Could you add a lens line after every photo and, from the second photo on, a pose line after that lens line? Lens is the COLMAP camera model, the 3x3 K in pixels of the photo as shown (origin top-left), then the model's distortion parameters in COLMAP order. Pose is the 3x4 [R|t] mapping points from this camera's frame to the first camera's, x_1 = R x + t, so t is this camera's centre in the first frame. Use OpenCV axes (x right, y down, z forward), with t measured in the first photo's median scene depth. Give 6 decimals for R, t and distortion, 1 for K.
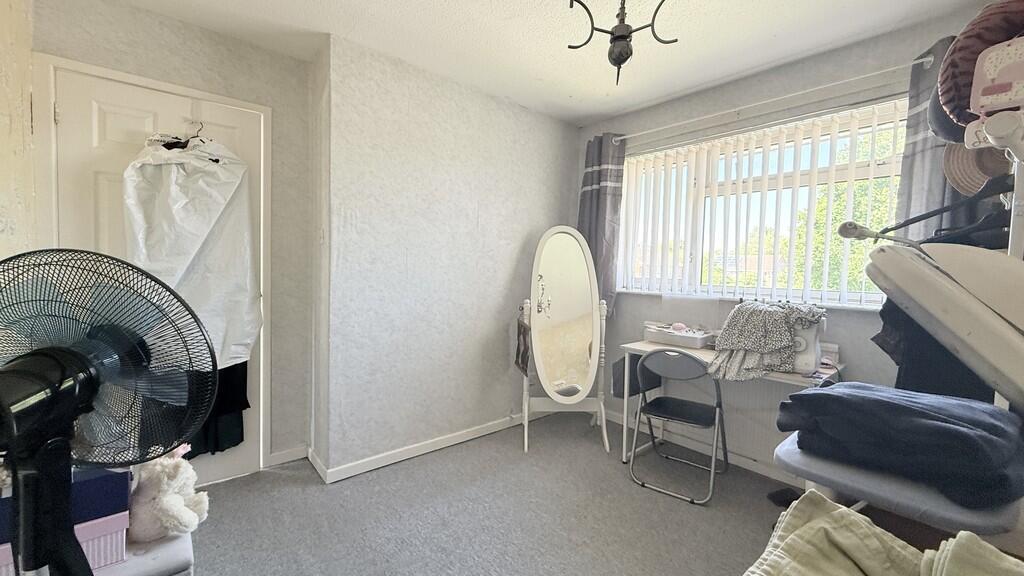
lens RADIAL K [[406.4, 0, 506.1], [0, 406.4, 287.8], [0, 0, 1]] dist [-0.001427, 0.000030]
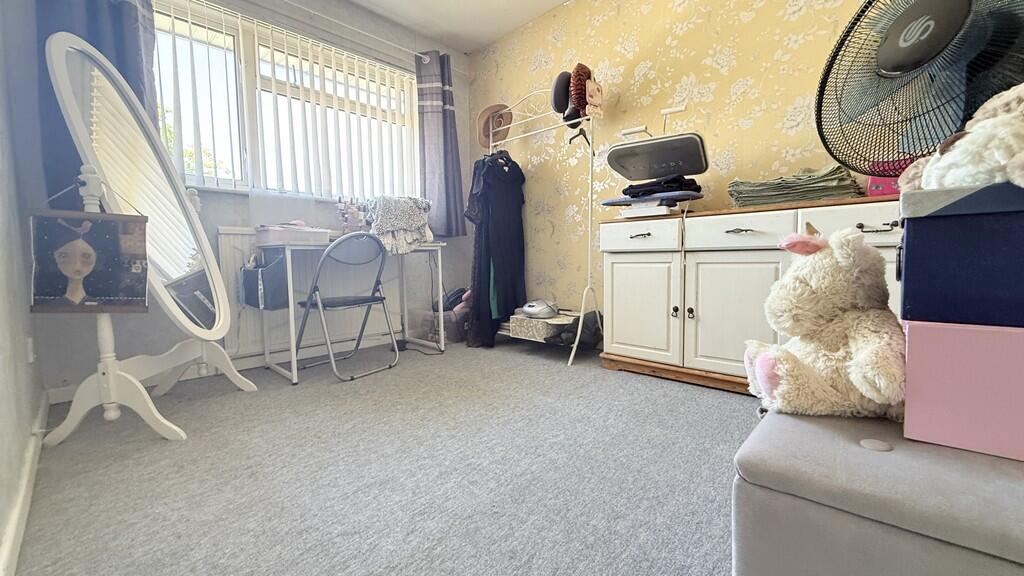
lens RADIAL K [[406.4, 0, 505.9], [0, 406.4, 285.3], [0, 0, 1]] dist [-0.001427, 0.000030]
pose [[-0.080529, -0.099732, 0.991750, -0.707410], [0.054356, 0.993062, 0.104277, 0.207433], [-0.995269, 0.062305, -0.074549, 0.779582]]
